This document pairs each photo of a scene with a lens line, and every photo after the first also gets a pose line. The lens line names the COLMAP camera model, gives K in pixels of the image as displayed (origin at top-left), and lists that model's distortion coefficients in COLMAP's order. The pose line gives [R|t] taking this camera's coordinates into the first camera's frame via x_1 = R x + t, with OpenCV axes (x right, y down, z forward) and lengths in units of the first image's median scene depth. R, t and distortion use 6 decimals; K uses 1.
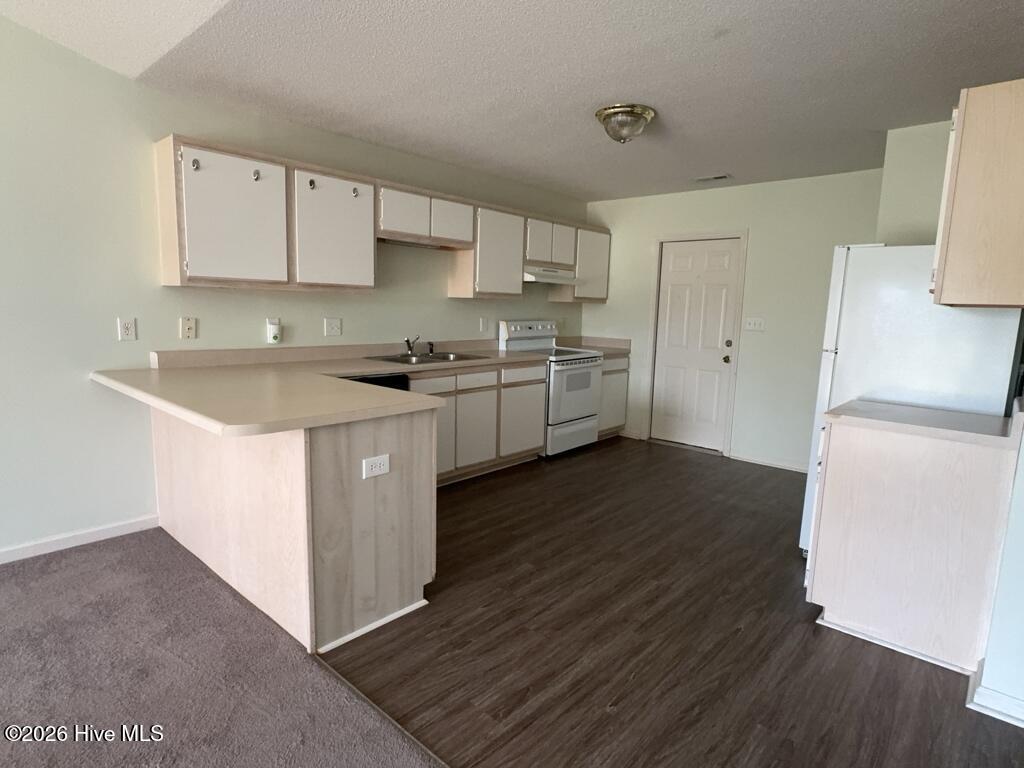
lens RADIAL K [[563.4, 0, 510.5], [0, 563.4, 382.2], [0, 0, 1]] dist [-0.016740, 0.003512]
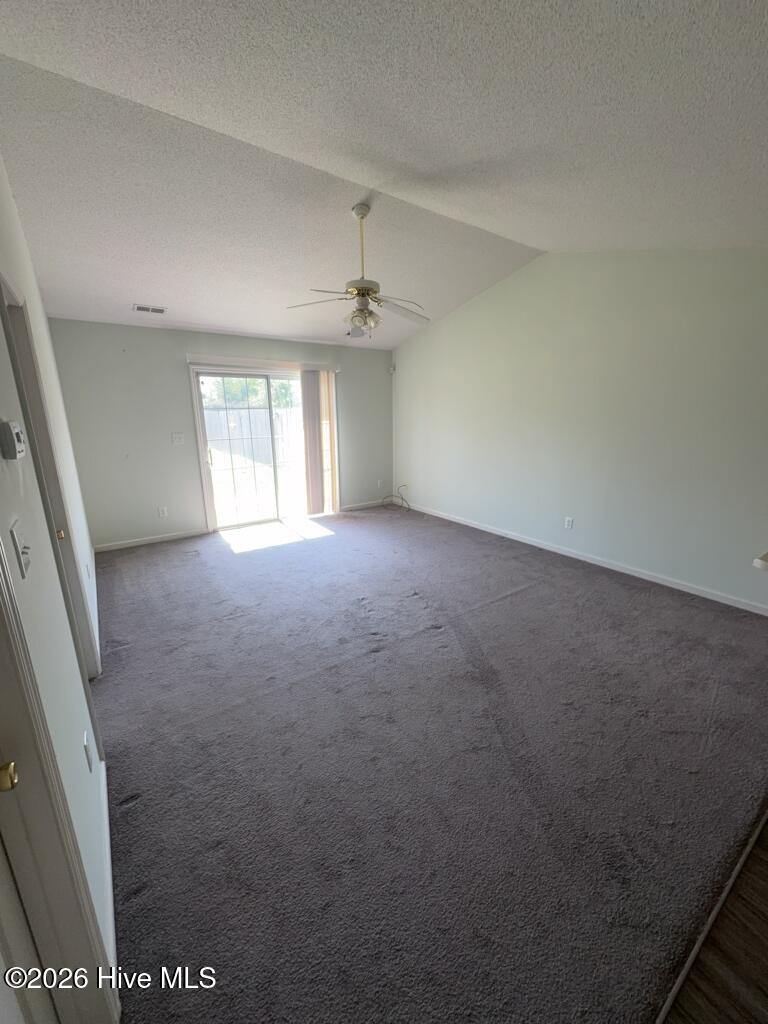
lens RADIAL K [[408.4, 0, 383.5], [0, 408.4, 513.6], [0, 0, 1]] dist [-0.001326, -0.000291]
pose [[-0.224695, 0.217134, -0.949929, 0.316840], [-0.135536, 0.958416, 0.251133, -0.076431], [0.964957, 0.185178, -0.185922, 0.141526]]
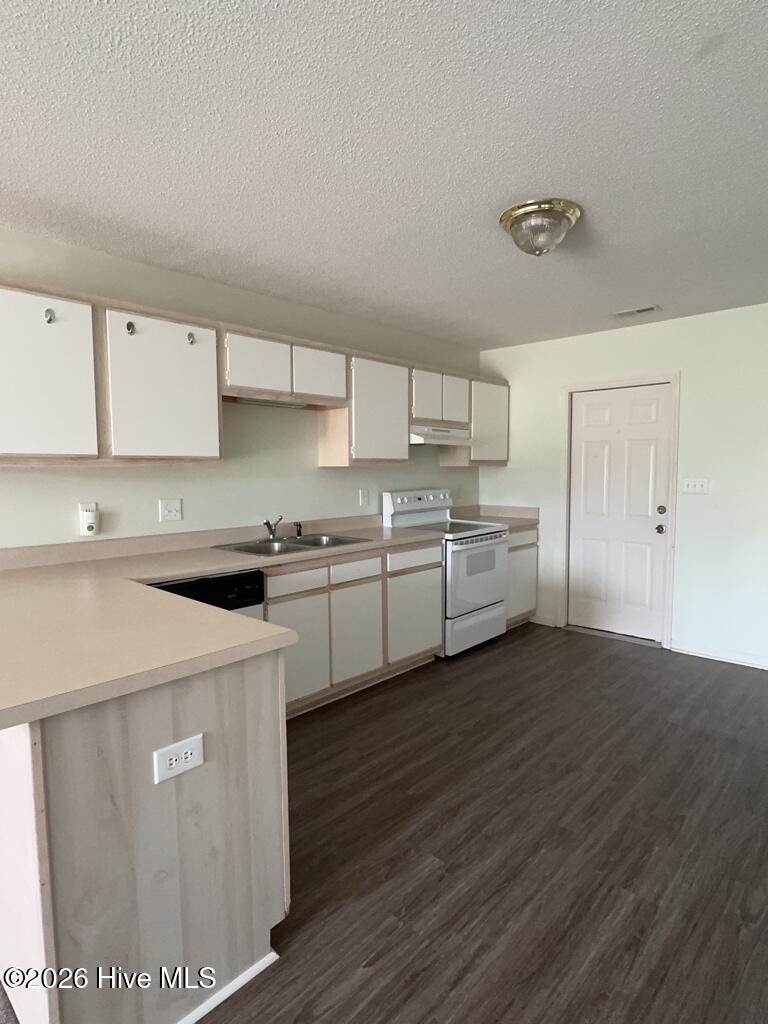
lens RADIAL K [[563.4, 0, 383.6], [0, 563.4, 511.9], [0, 0, 1]] dist [-0.016740, 0.003512]
pose [[0.999163, -0.033080, -0.024064, 0.001318], [0.031608, 0.997748, -0.059156, -0.042218], [0.025967, 0.058346, 0.997959, 0.236787]]
